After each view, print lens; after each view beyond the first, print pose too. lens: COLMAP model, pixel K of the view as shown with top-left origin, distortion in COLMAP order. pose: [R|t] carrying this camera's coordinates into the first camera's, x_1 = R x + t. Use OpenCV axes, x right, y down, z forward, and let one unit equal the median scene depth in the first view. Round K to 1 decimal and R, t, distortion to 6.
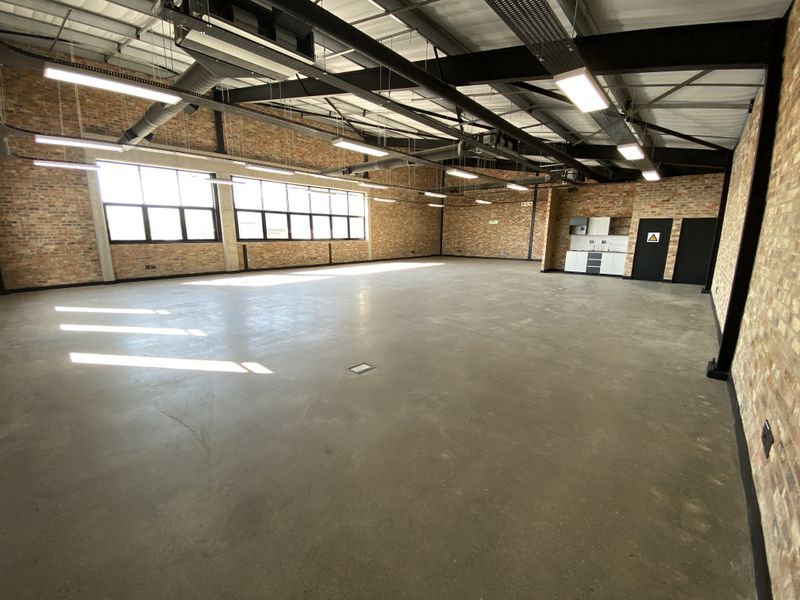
lens RADIAL K [[327.5, 0, 400.0], [0, 327.5, 300.0], [0, 0, 1]] dist [0.053576, -0.036385]
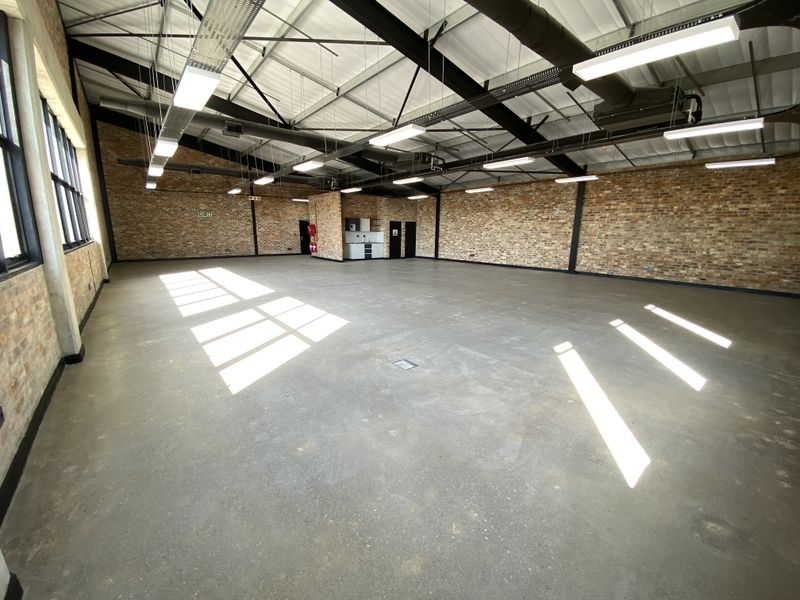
lens RADIAL K [[327.5, 0, 400.0], [0, 327.5, 300.0], [0, 0, 1]] dist [0.053576, -0.036385]
pose [[0.162559, -0.216881, 0.962568, -0.957821], [0.190343, 0.964113, 0.185083, -0.174278], [-0.968165, 0.153131, 0.198007, 0.757018]]
